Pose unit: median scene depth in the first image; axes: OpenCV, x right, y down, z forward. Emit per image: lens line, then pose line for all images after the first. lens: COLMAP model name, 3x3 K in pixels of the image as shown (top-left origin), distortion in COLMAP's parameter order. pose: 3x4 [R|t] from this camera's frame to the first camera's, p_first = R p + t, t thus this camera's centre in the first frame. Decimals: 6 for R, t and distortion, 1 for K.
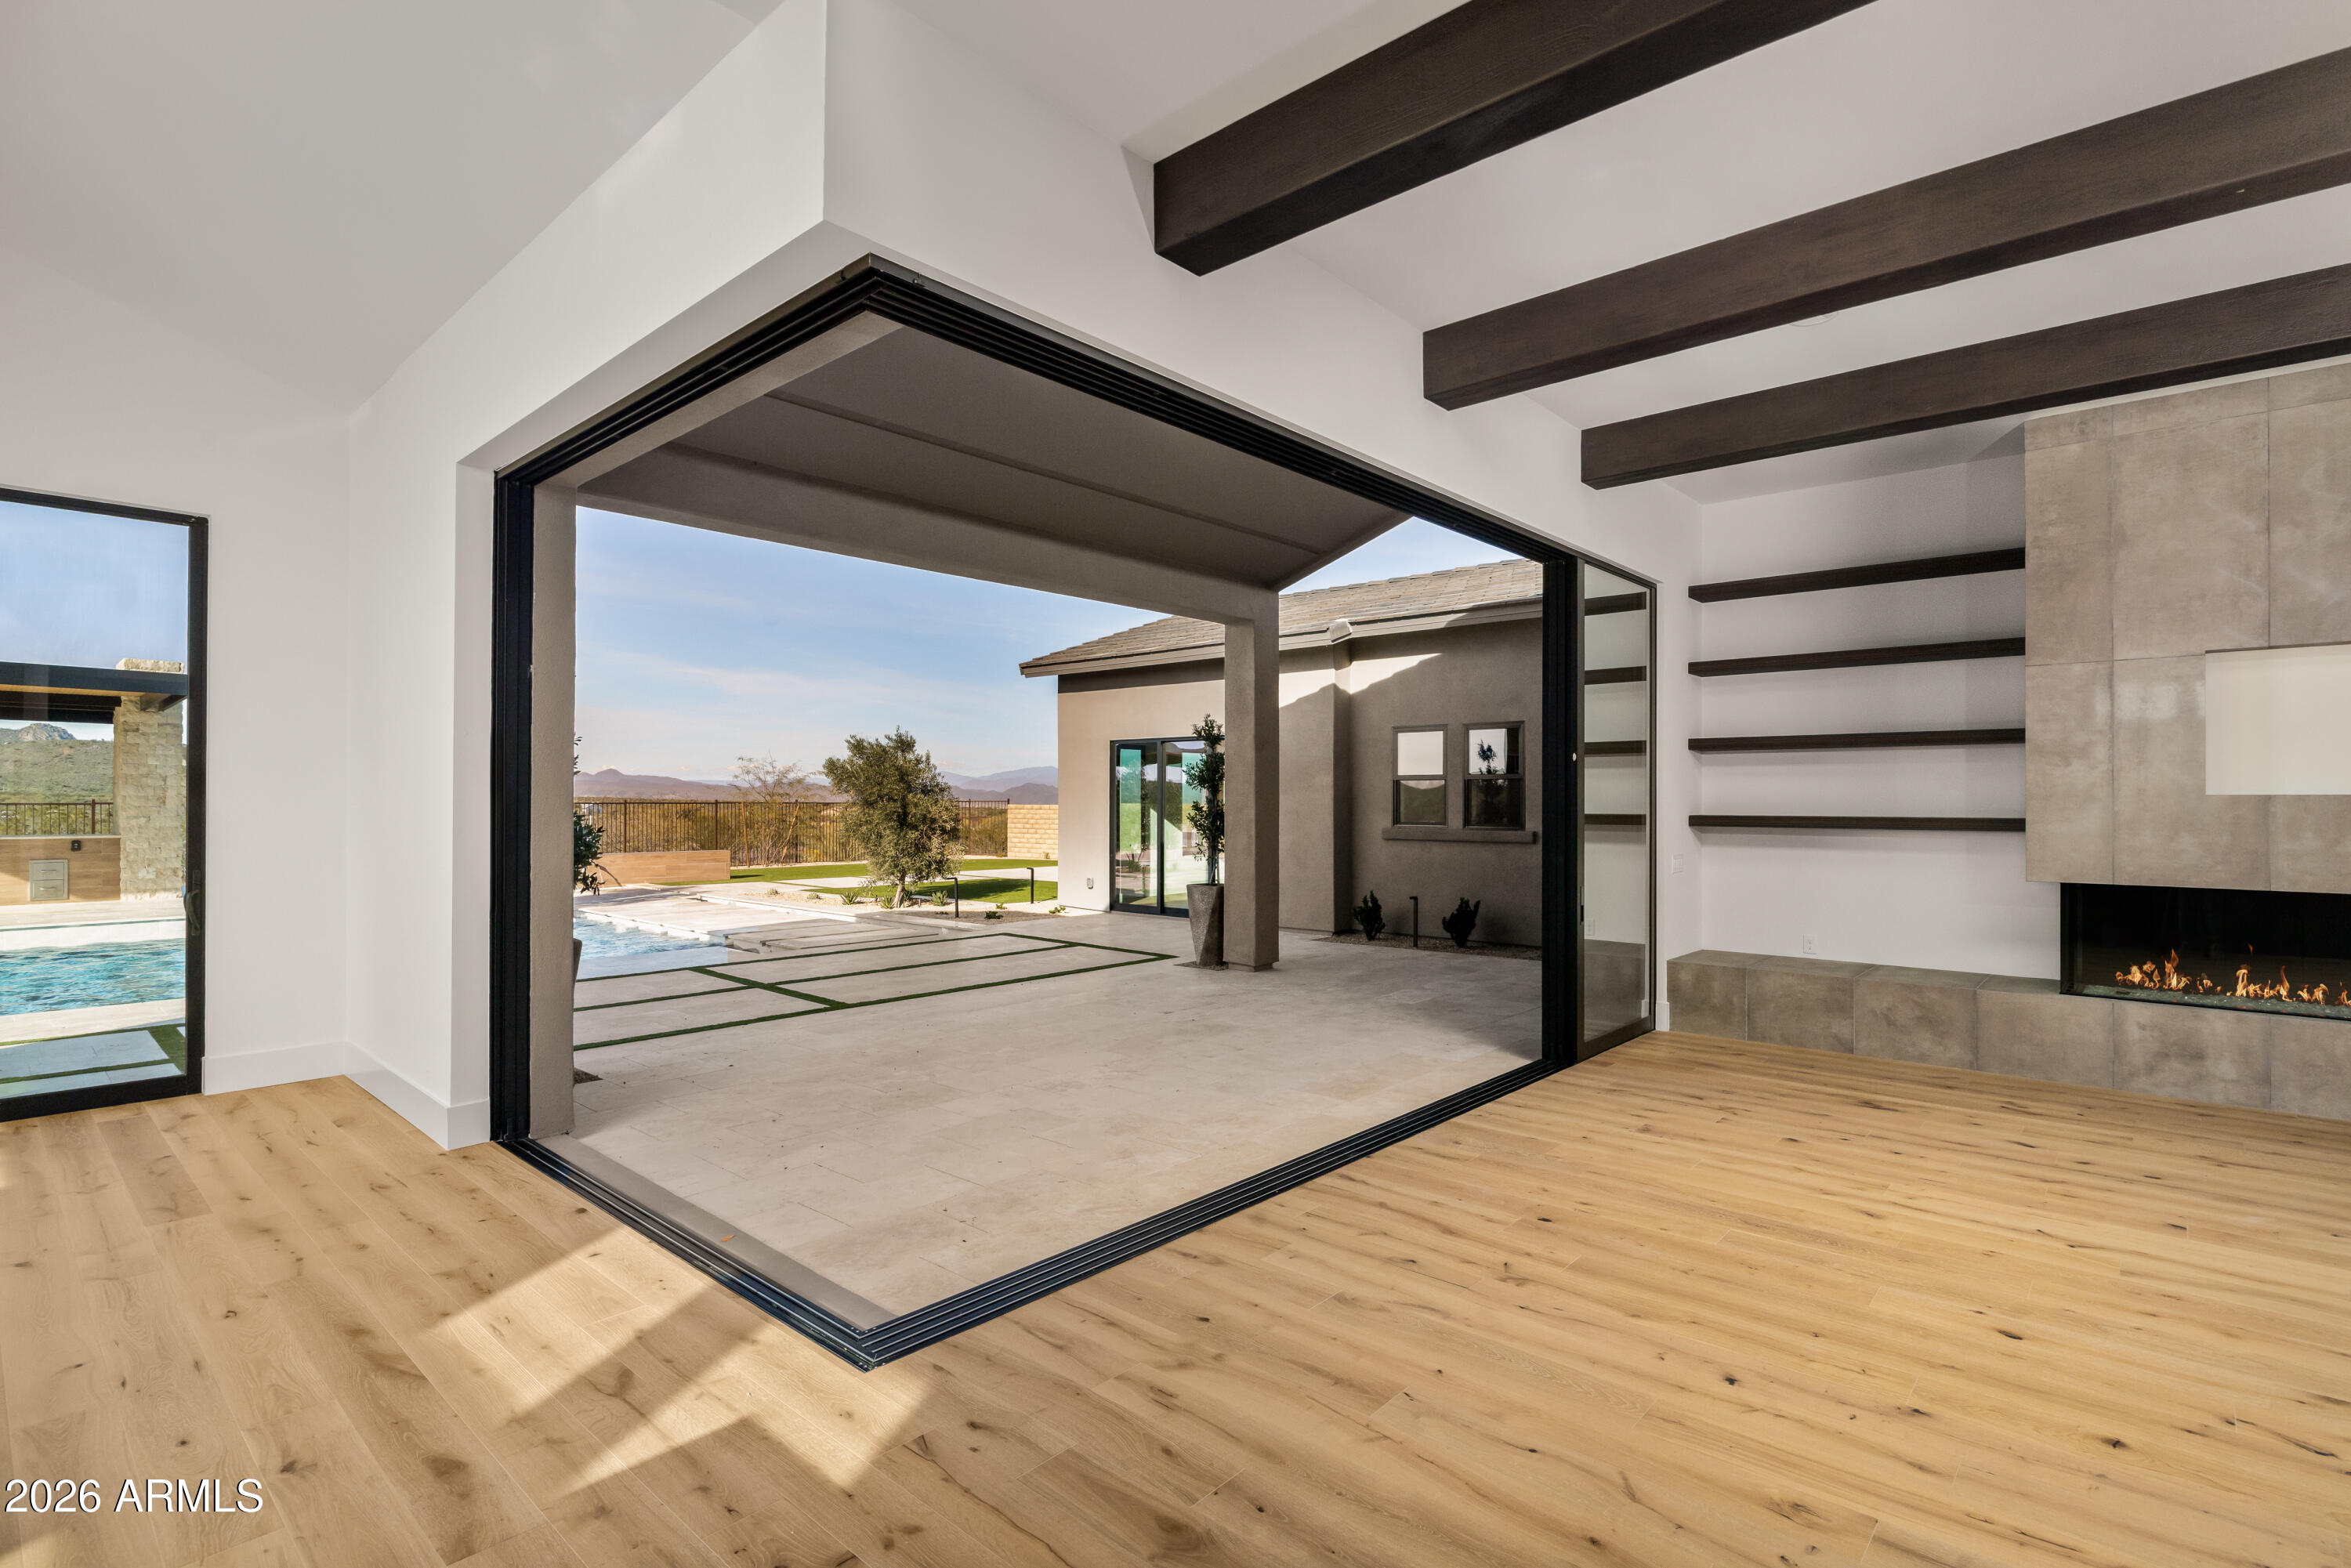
lens RADIAL K [[1125.9, 0, 1153.1], [0, 1125.9, 788.8], [0, 0, 1]] dist [-0.000602, -0.001069]
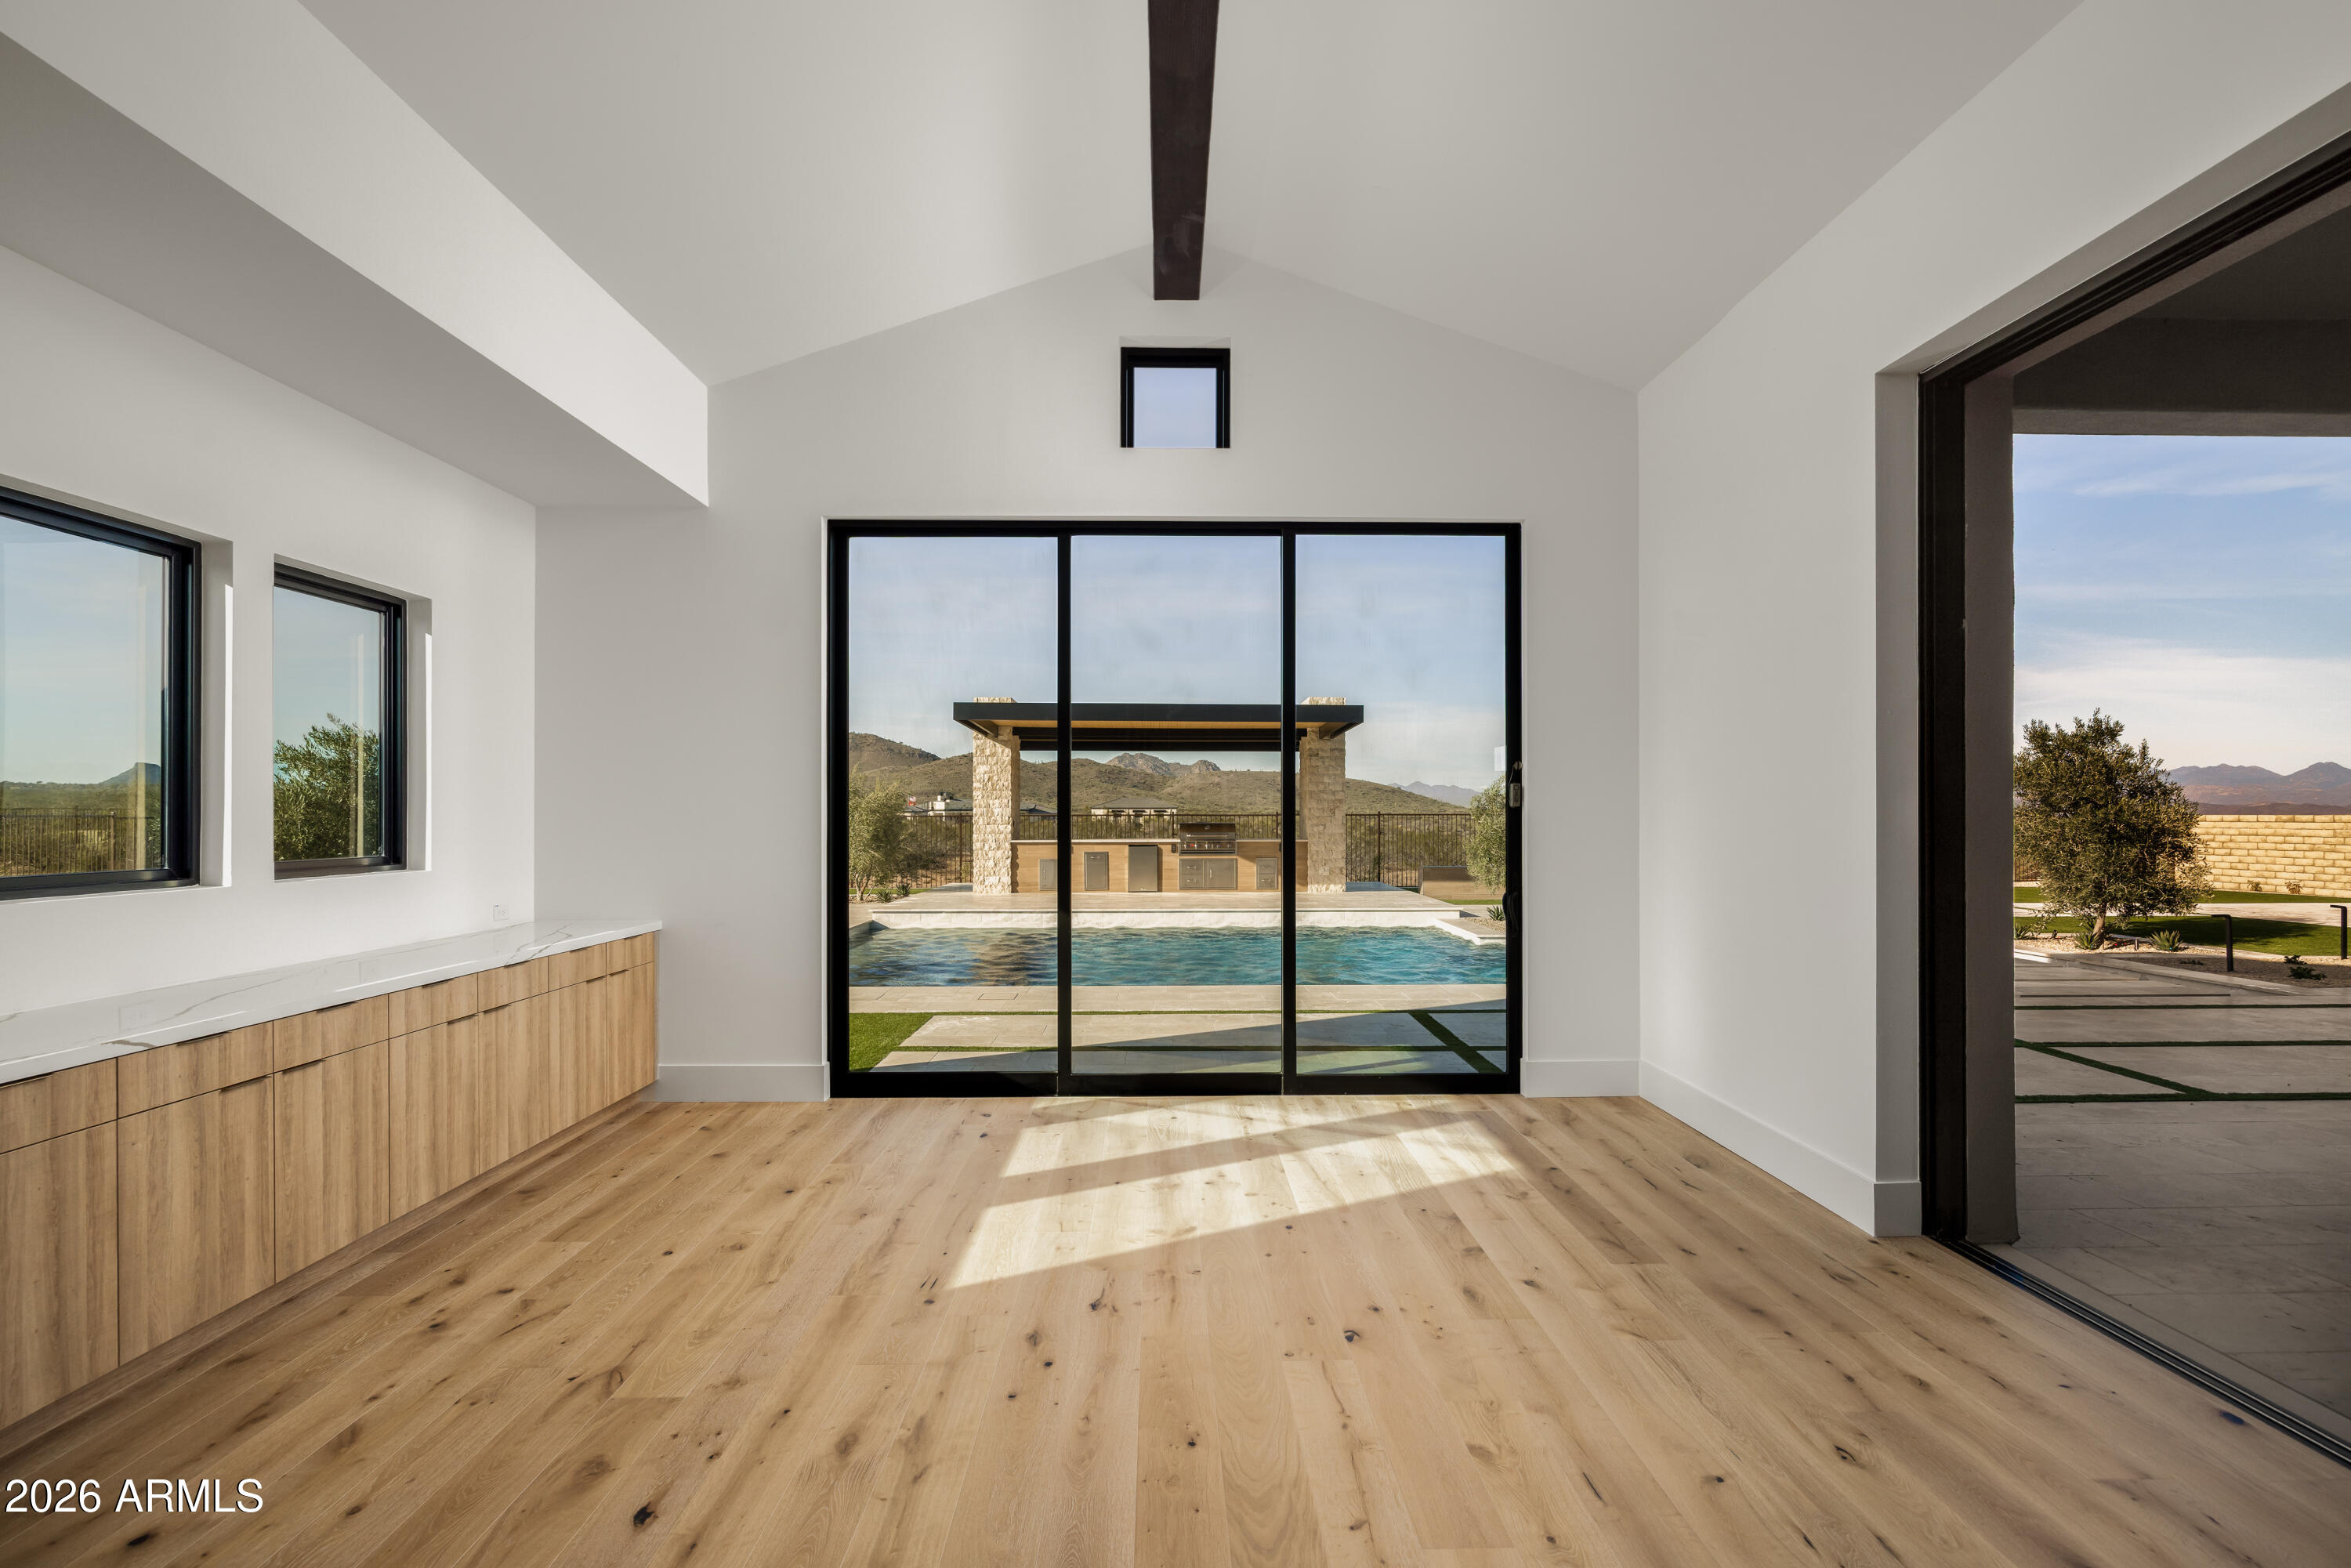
lens RADIAL K [[1125.9, 0, 1162.9], [0, 1125.9, 797.6], [0, 0, 1]] dist [-0.000602, -0.001069]
pose [[0.684413, -0.014483, -0.728950, -0.308573], [0.012176, 0.999890, -0.008433, 0.008955], [0.728993, -0.003104, 0.684515, 0.070526]]
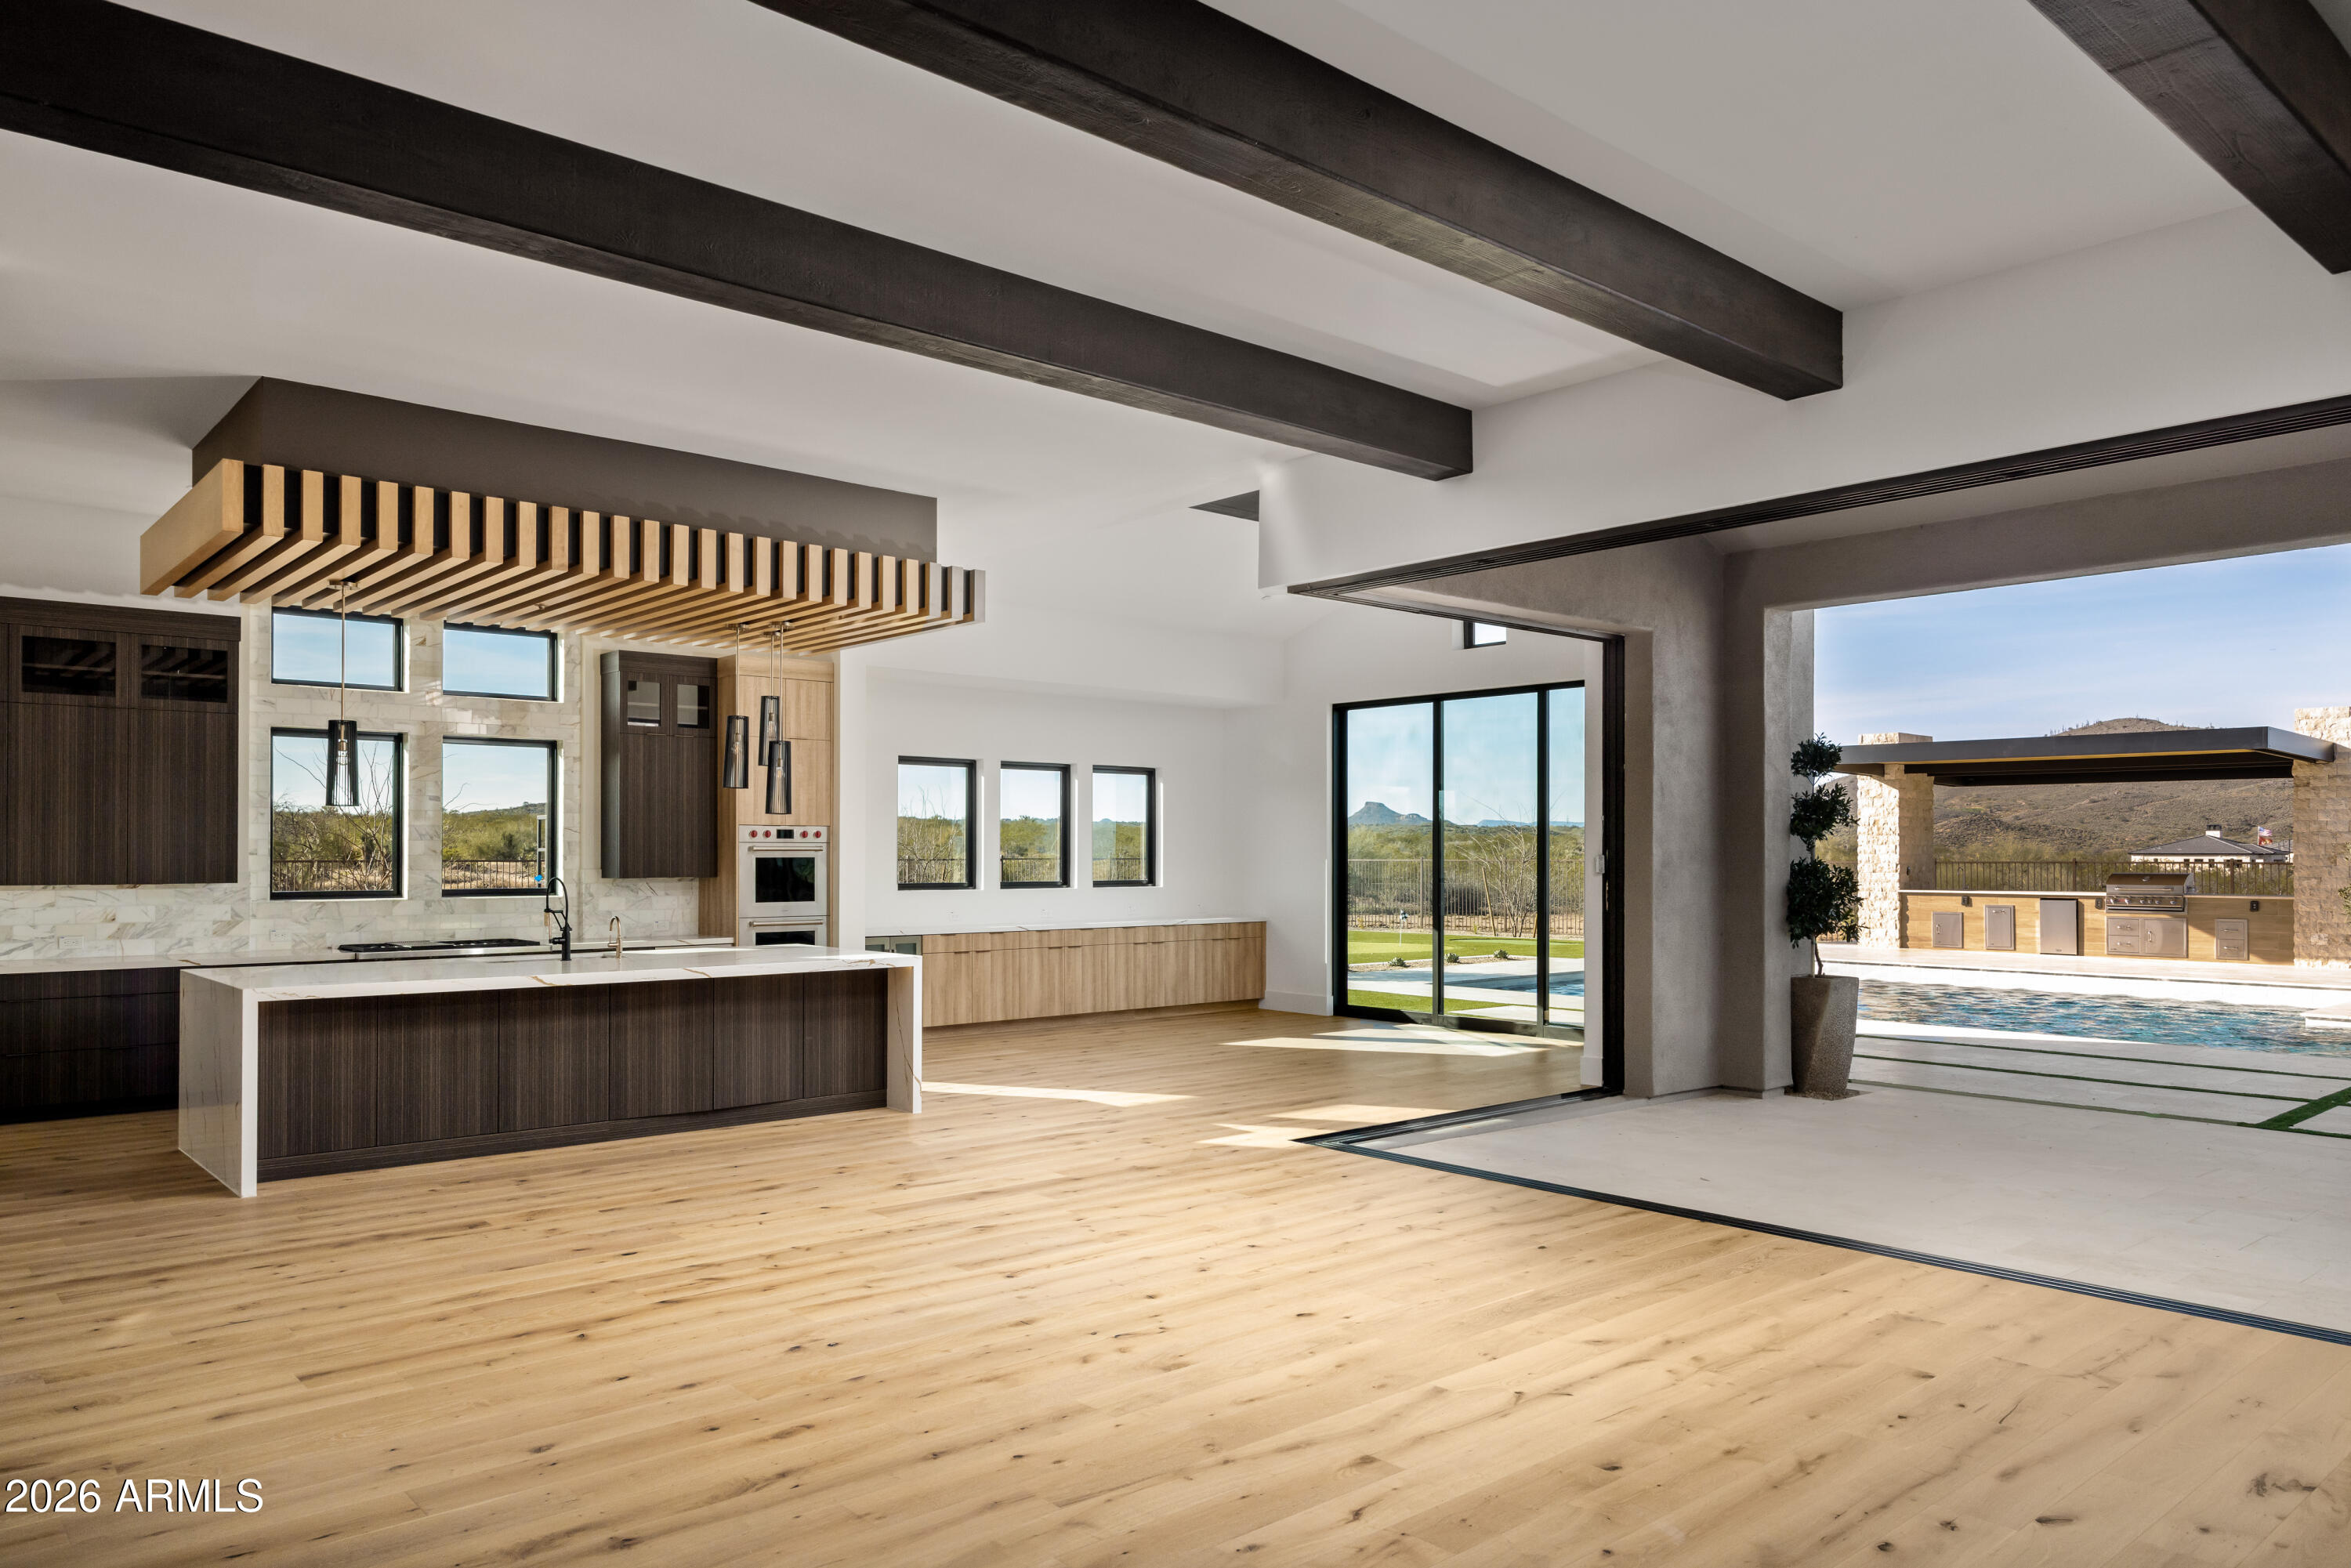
lens RADIAL K [[1559.7, 0, 1182.9], [0, 1559.7, 794.8], [0, 0, 1]] dist [0.002342, 0.001492]
pose [[-0.113570, -0.041327, -0.992670, 1.273690], [0.009789, 0.999039, -0.042712, 0.006710], [0.993482, -0.014568, -0.113057, 0.562731]]
